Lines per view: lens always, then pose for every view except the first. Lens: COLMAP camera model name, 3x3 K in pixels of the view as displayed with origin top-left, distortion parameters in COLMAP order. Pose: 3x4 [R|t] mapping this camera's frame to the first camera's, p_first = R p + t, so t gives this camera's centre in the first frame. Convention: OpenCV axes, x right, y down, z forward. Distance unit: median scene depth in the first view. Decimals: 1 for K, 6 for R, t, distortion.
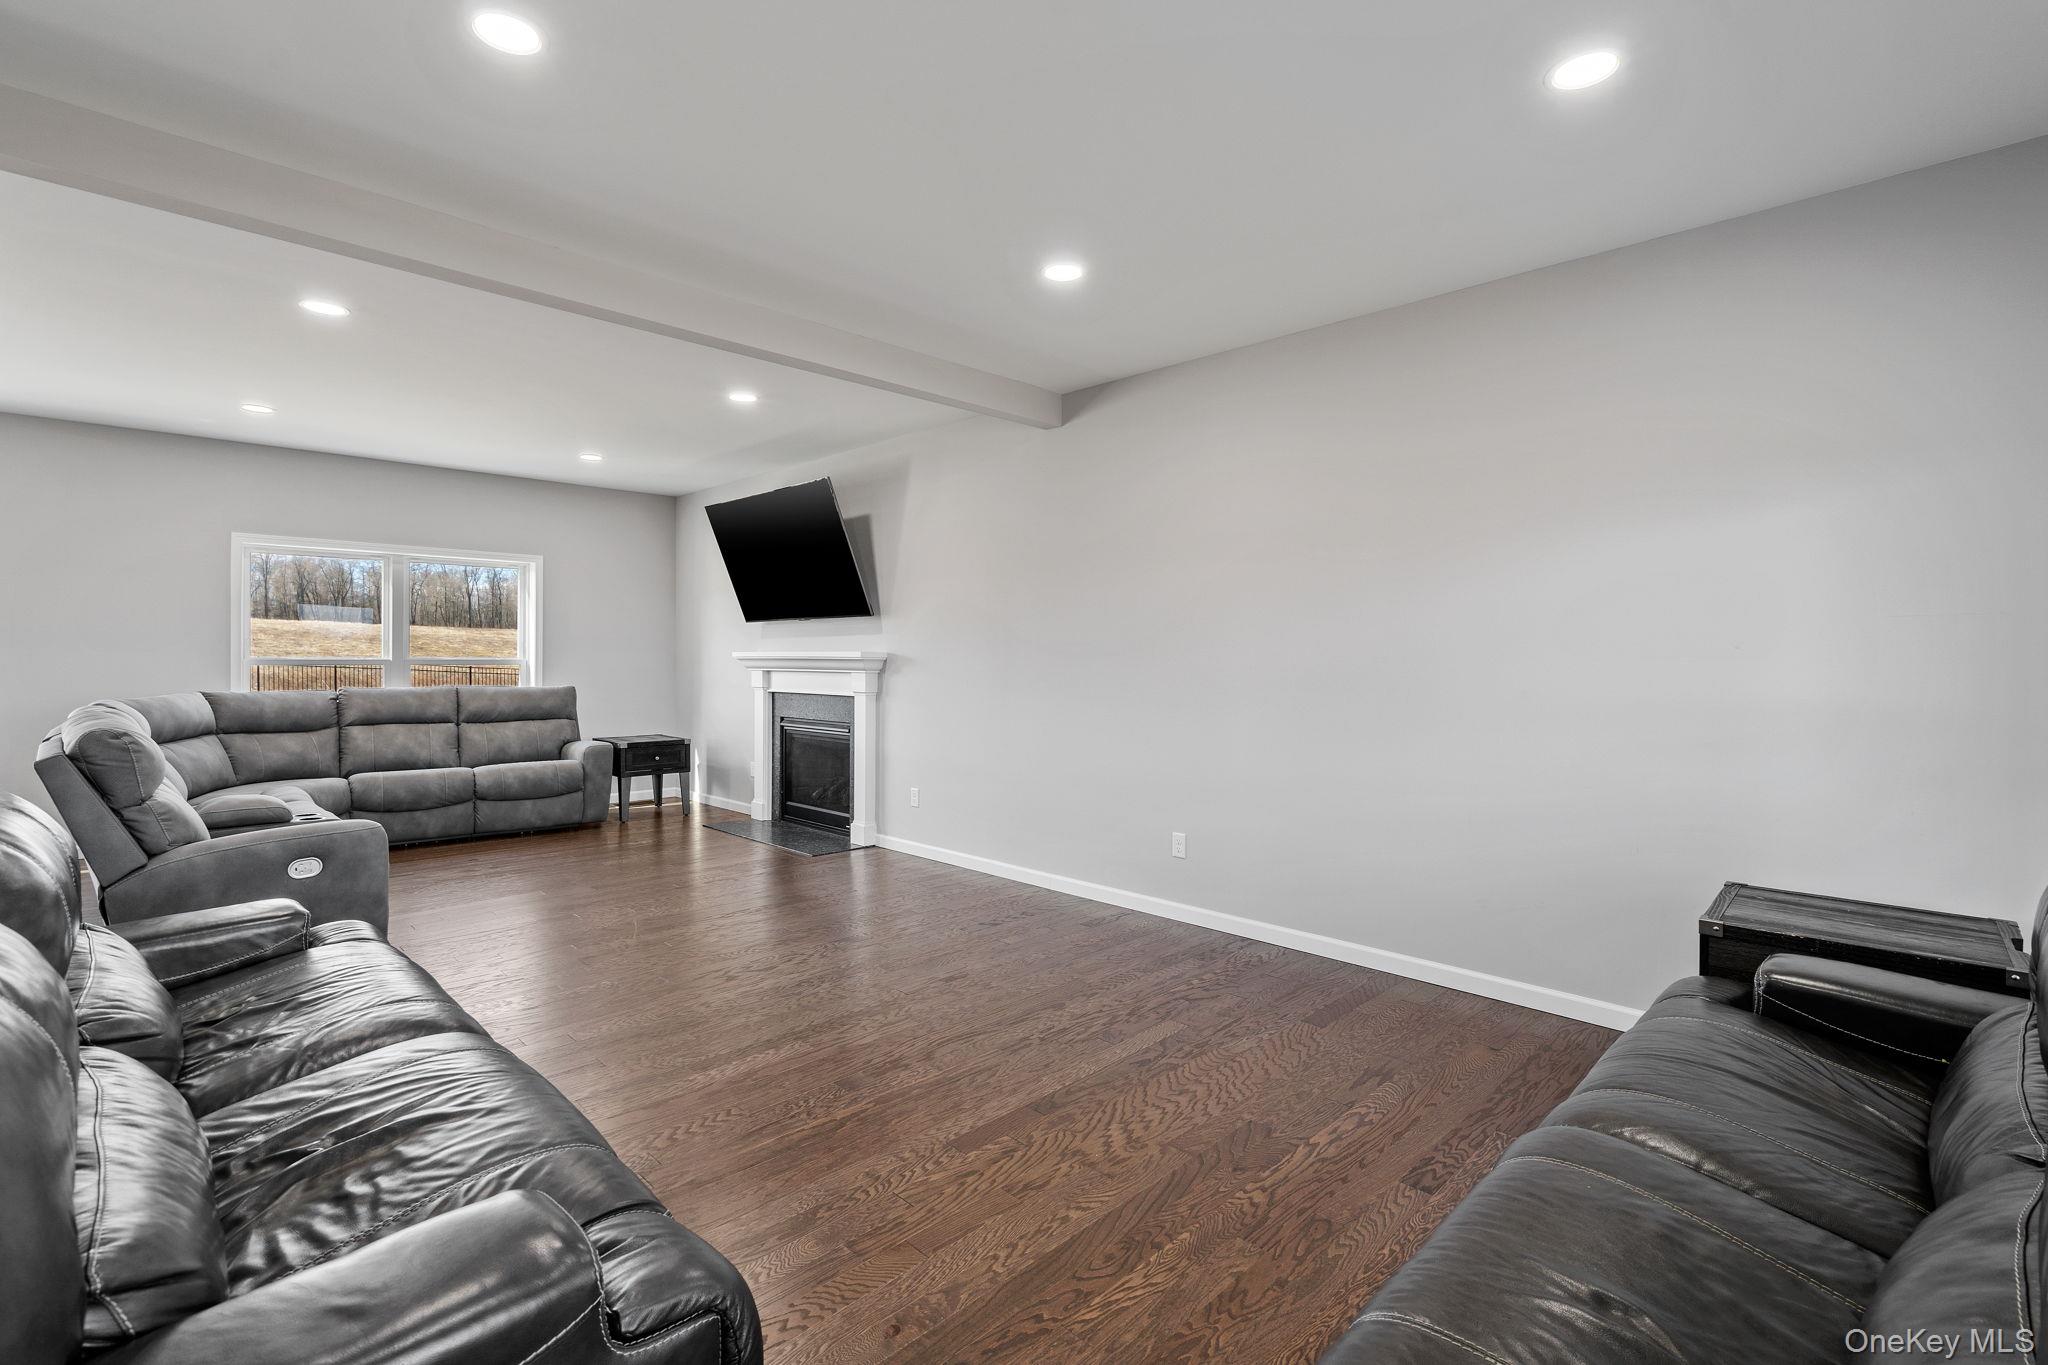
lens RADIAL K [[929.6, 0, 1017.8], [0, 929.6, 657.4], [0, 0, 1]] dist [-0.003641, 0.000787]
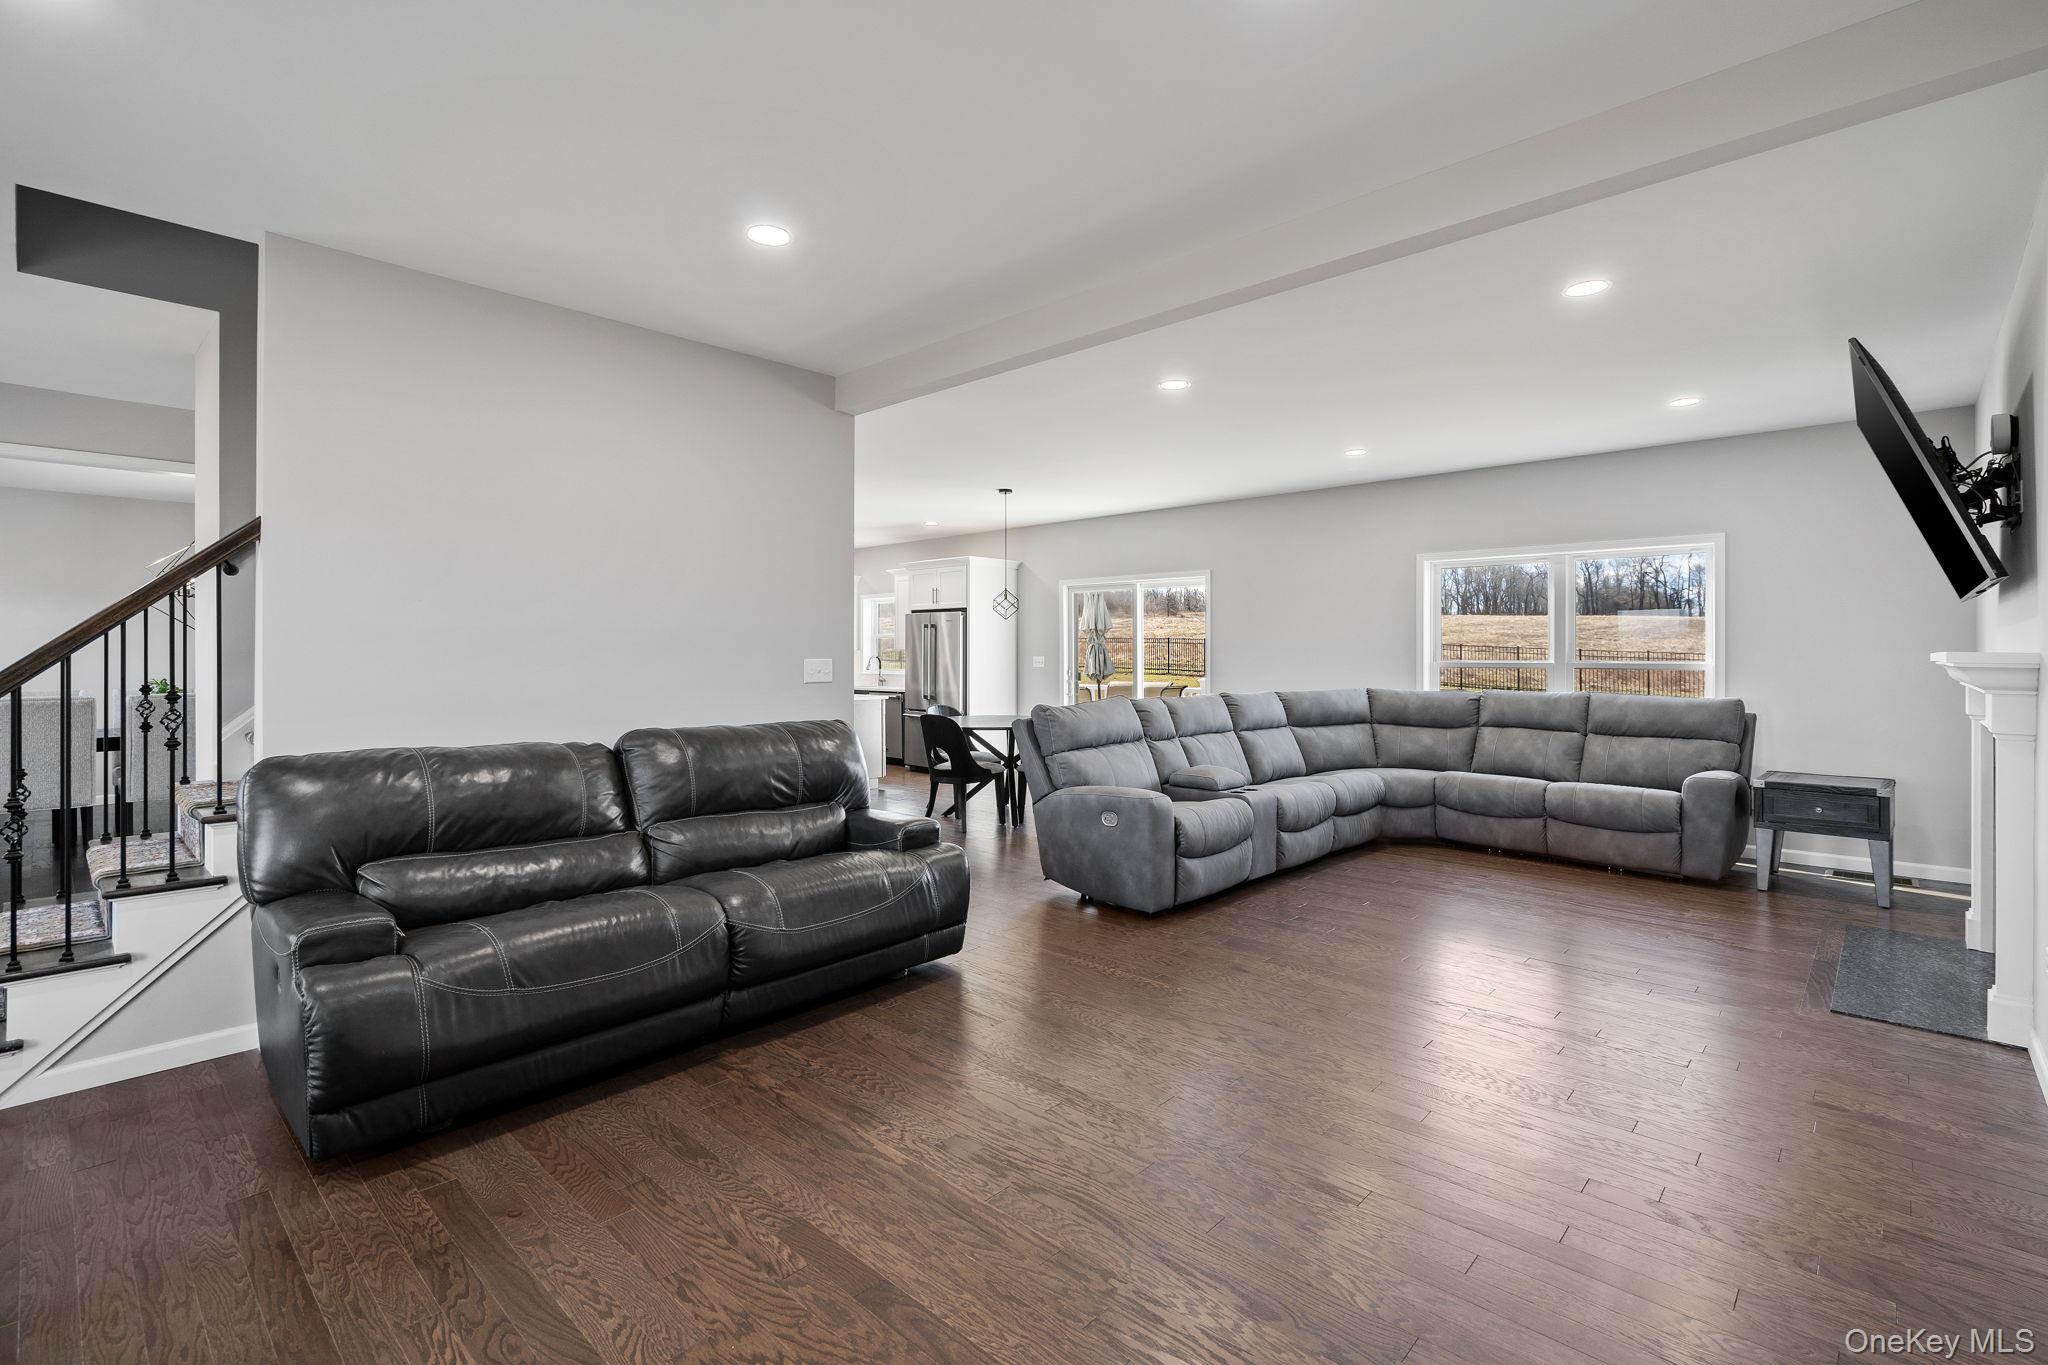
lens RADIAL K [[929.7, 0, 1022.7], [0, 929.7, 662.2], [0, 0, 1]] dist [-0.001195, 0.000410]
pose [[0.037200, 0.003524, -0.999302, 0.303073], [-0.000091, 0.999994, 0.003524, -0.001907], [0.999308, -0.000040, 0.037200, 0.442485]]
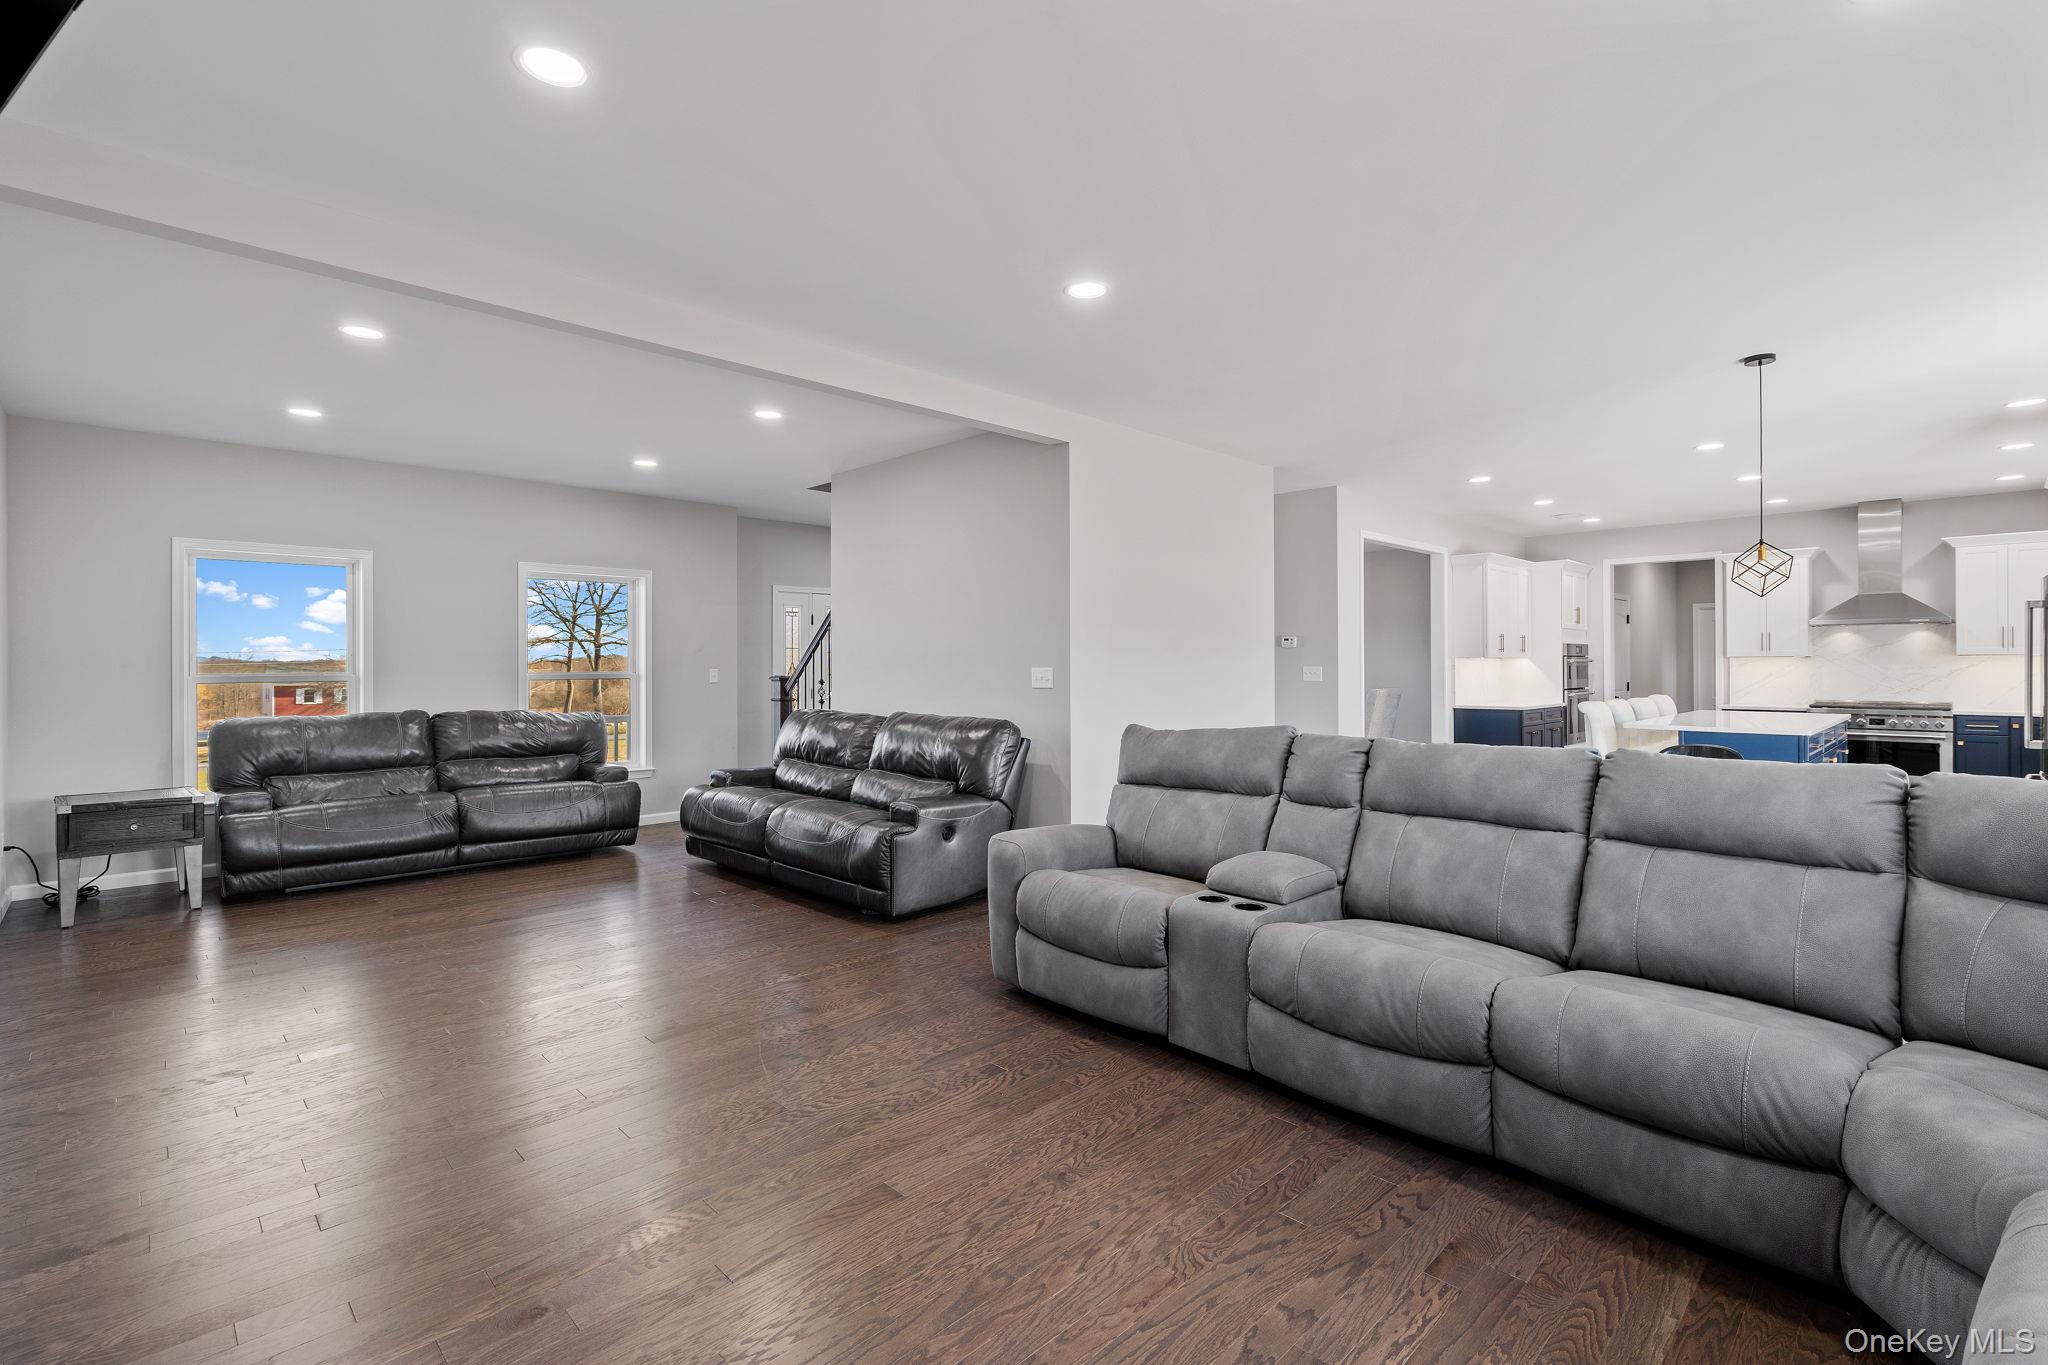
lens RADIAL K [[929.7, 0, 1022.7], [0, 929.7, 662.2], [0, 0, 1]] dist [-0.001195, 0.000410]
pose [[-0.999978, -0.001115, 0.006606, -0.410560], [-0.001127, 0.999998, -0.001823, -0.005491], [-0.006604, -0.001830, -0.999977, 1.139429]]
